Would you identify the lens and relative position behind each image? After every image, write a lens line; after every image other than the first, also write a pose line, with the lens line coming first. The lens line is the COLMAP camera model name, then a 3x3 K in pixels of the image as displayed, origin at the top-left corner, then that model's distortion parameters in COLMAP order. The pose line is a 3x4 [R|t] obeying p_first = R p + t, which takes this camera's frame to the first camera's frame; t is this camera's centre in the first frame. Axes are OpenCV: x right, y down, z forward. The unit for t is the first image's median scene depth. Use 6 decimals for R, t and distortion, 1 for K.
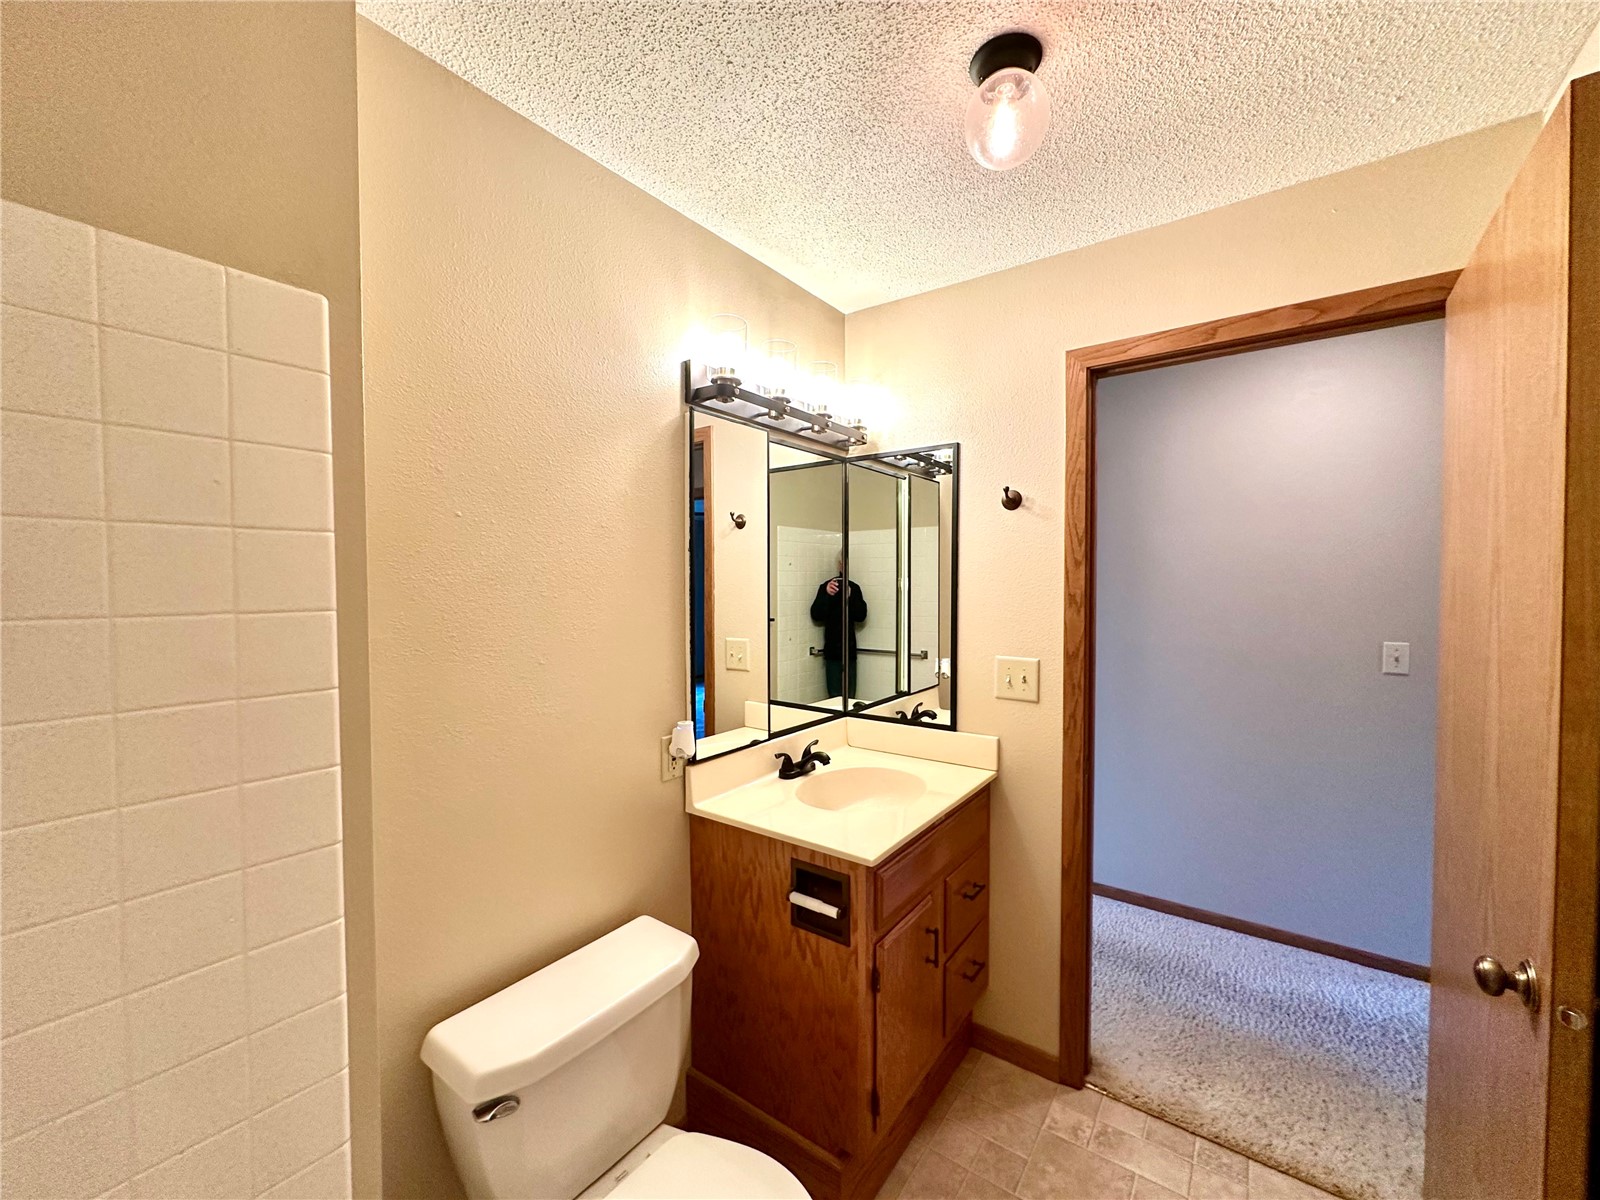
lens RADIAL K [[639.7, 0, 803.2], [0, 639.7, 600.3], [0, 0, 1]] dist [-0.002121, -0.000063]
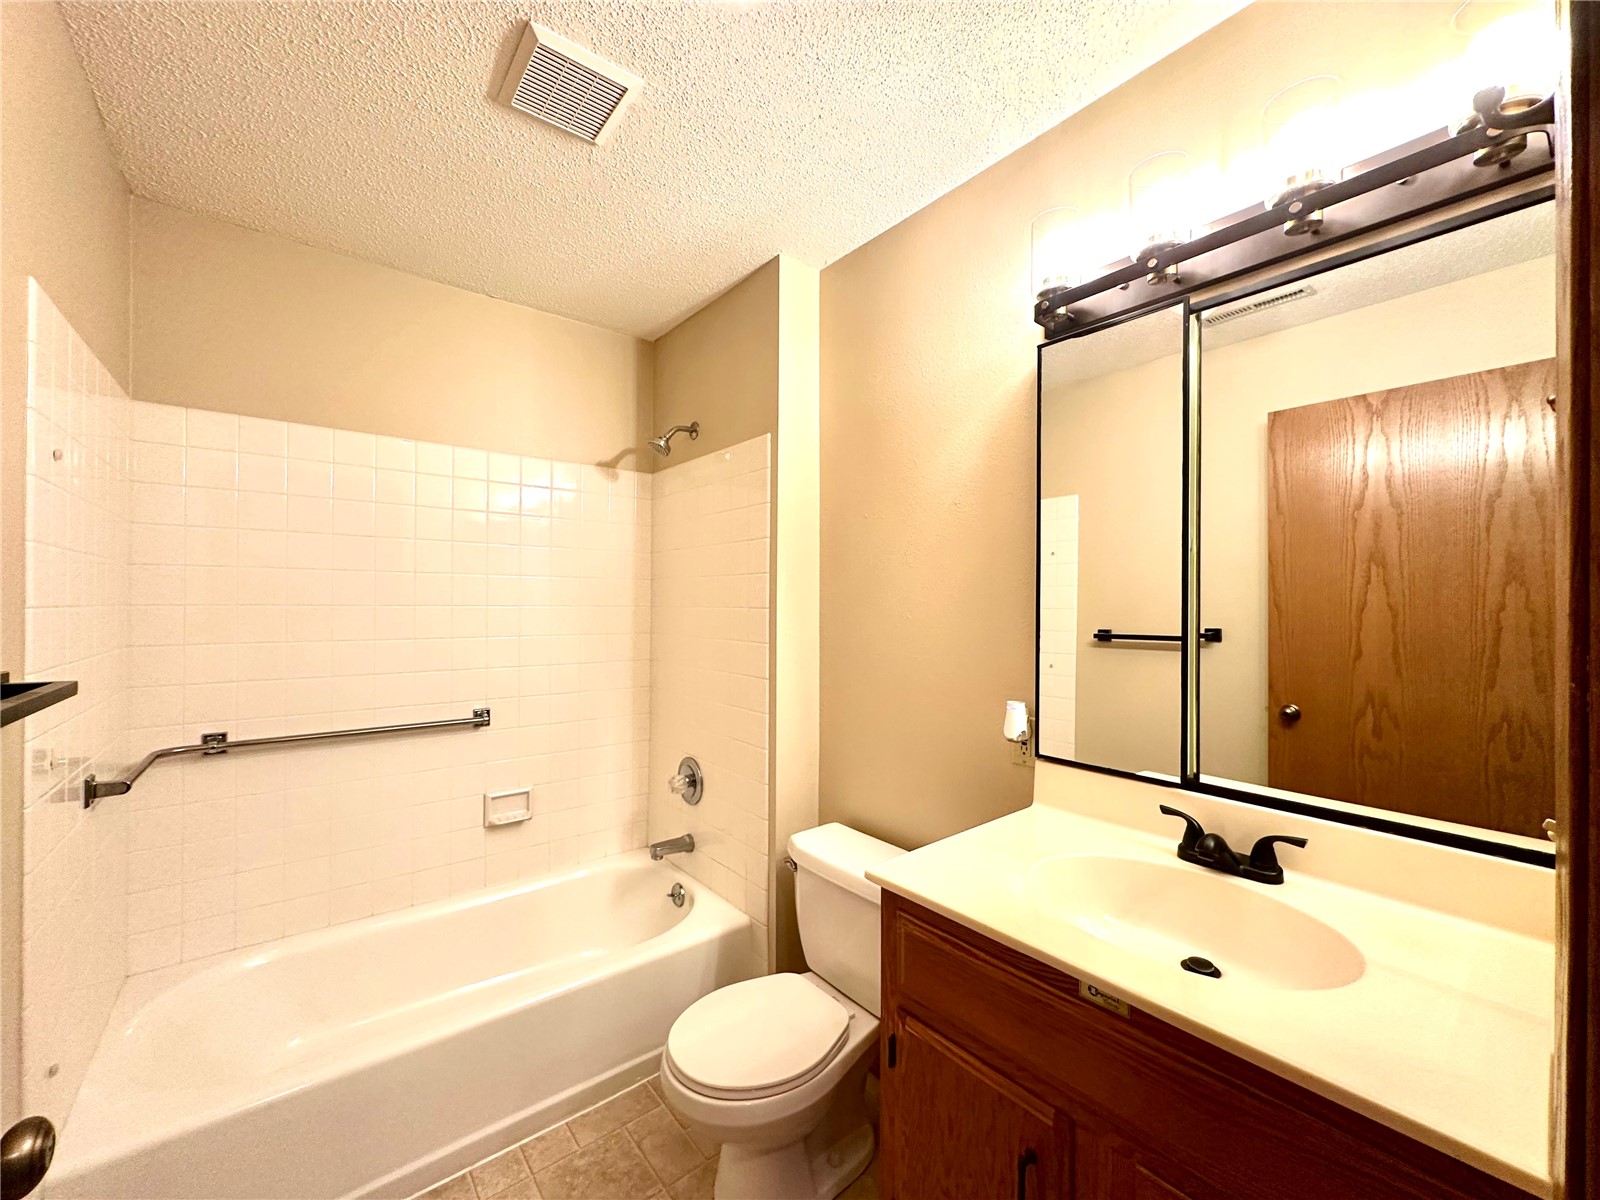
lens RADIAL K [[639.7, 0, 803.2], [0, 639.7, 600.3], [0, 0, 1]] dist [-0.002121, -0.000063]
pose [[-0.258432, -0.000513, -0.966029, 0.652468], [-0.031694, 0.999466, 0.007948, 0.041465], [0.965509, 0.032672, -0.258311, 0.799252]]
